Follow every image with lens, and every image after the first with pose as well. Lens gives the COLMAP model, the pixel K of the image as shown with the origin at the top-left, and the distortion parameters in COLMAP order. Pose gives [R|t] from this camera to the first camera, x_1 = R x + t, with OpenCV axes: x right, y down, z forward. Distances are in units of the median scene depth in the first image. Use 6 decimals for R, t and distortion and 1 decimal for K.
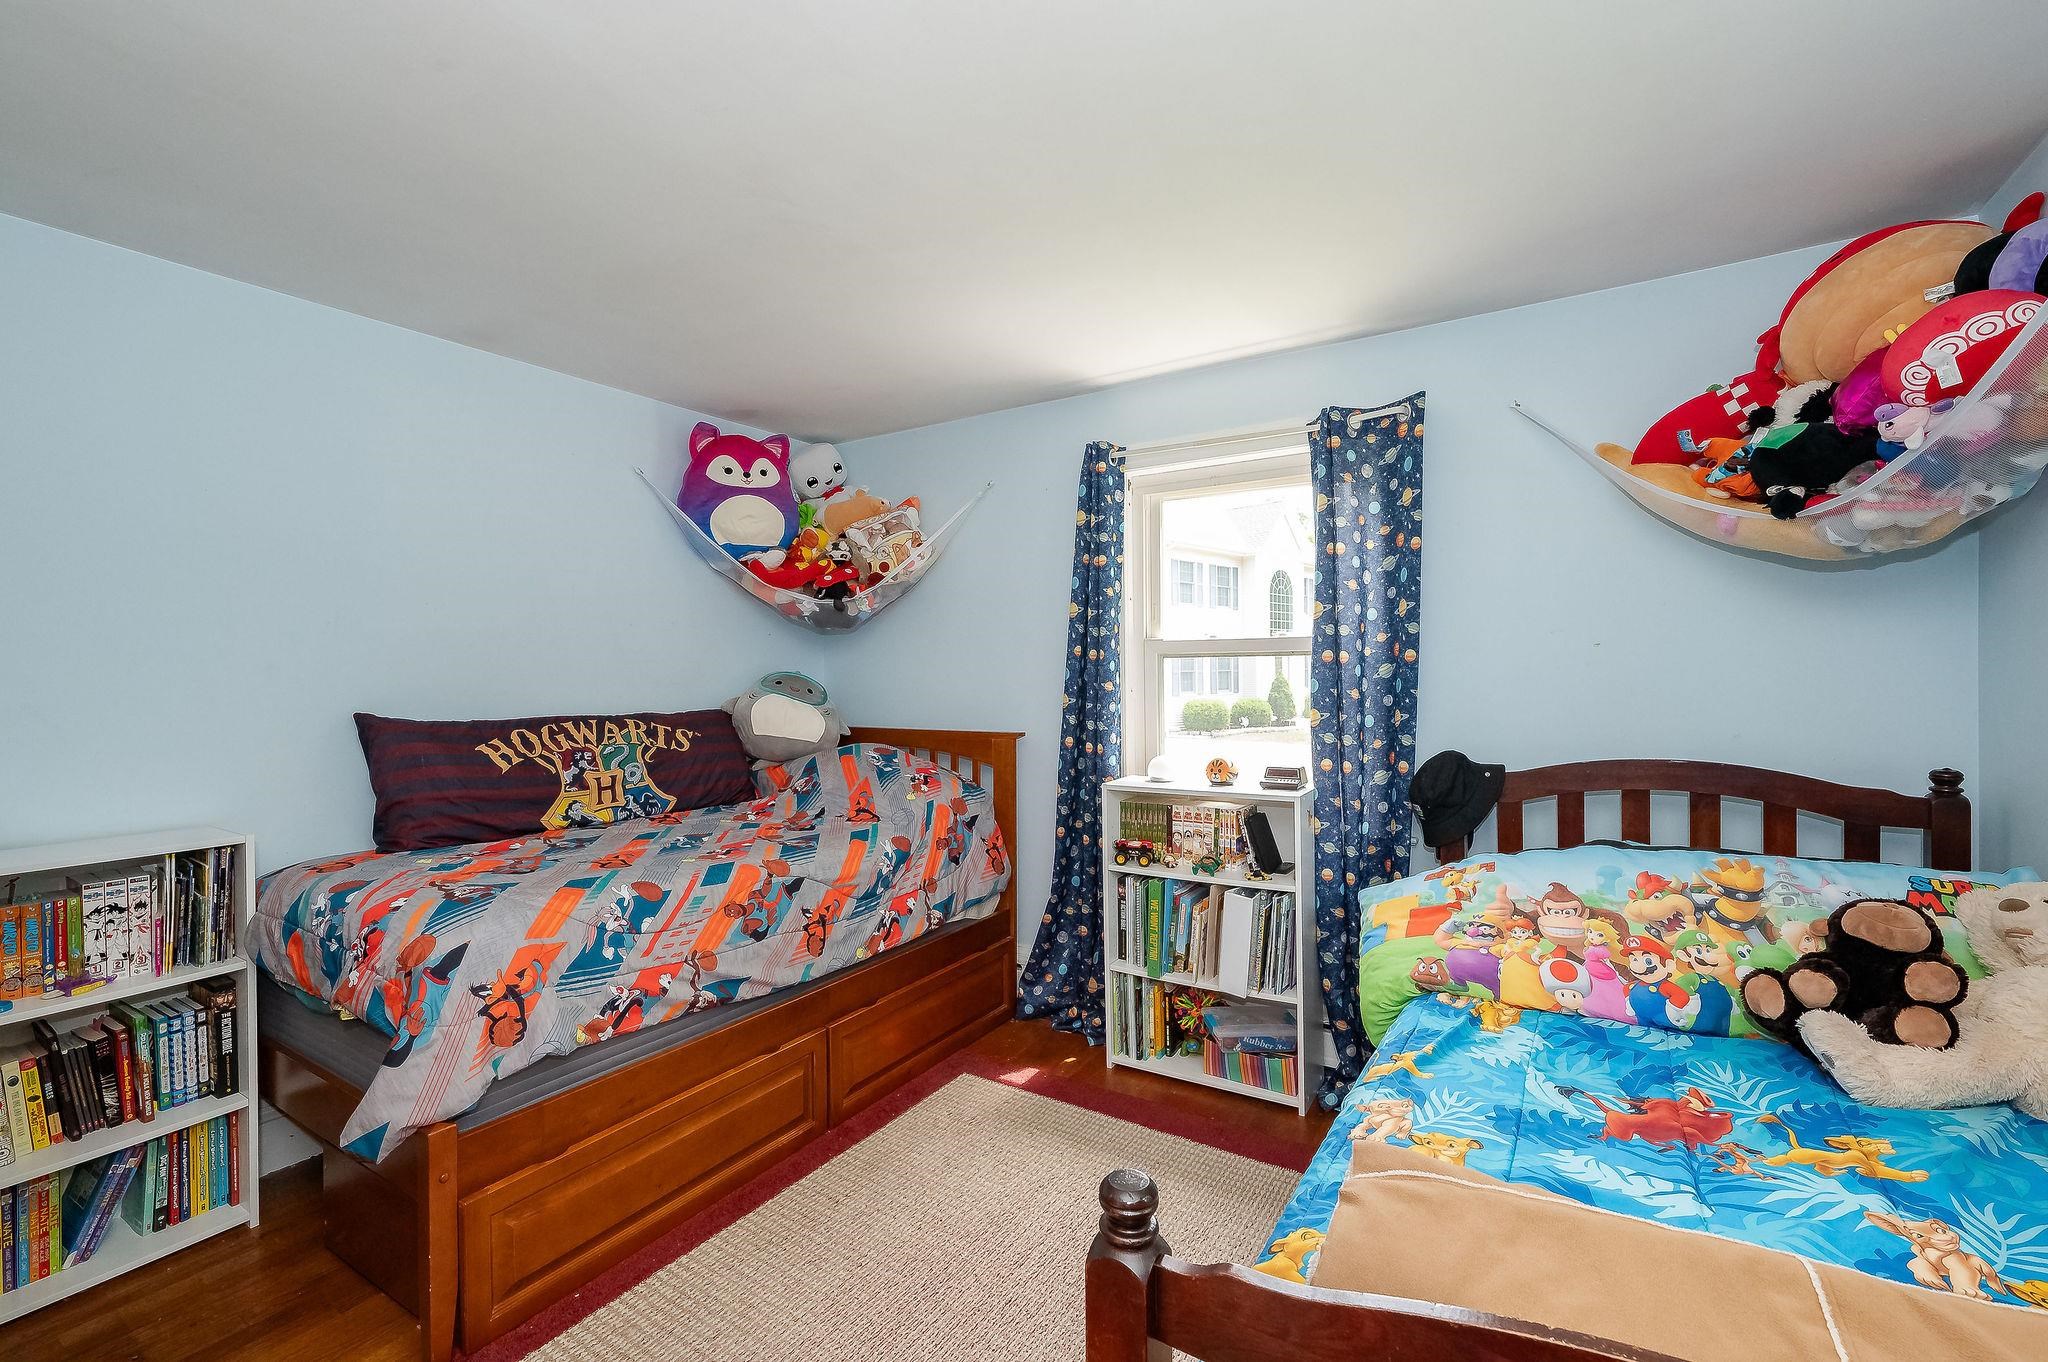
lens RADIAL K [[875.8, 0, 1026.3], [0, 875.8, 665.4], [0, 0, 1]] dist [-0.000413, -0.000039]
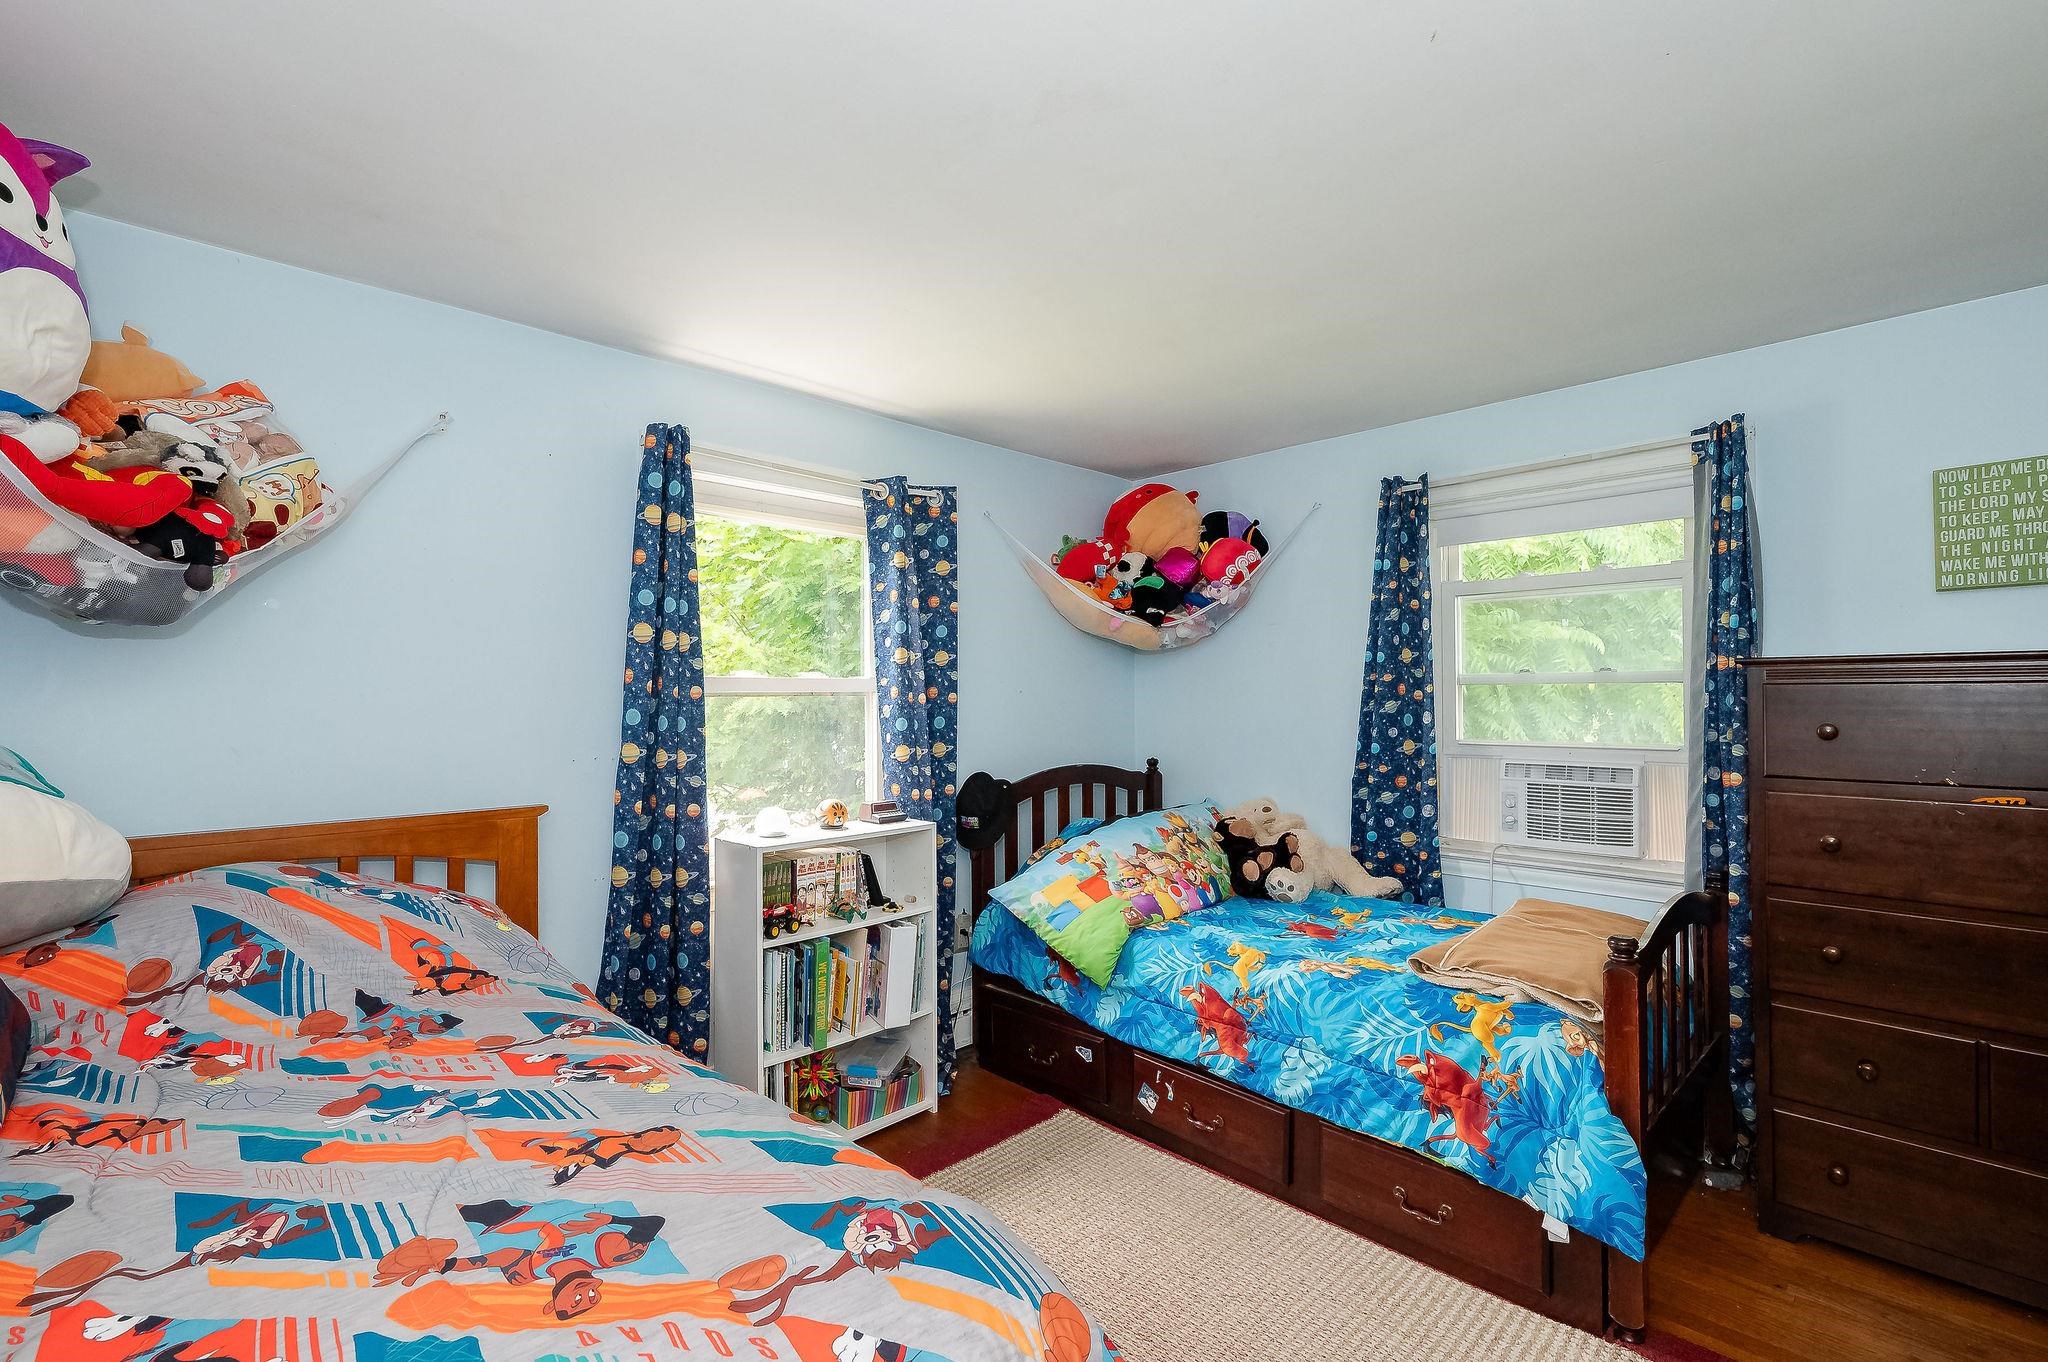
lens RADIAL K [[895.7, 0, 1024.0], [0, 895.7, 681.0], [0, 0, 1]] dist [-0.000333, -0.000036]
pose [[0.233810, 0.027562, 0.971892, -0.746982], [0.000340, 0.999596, -0.028429, 0.000892], [-0.972282, 0.006977, 0.233706, 0.597885]]
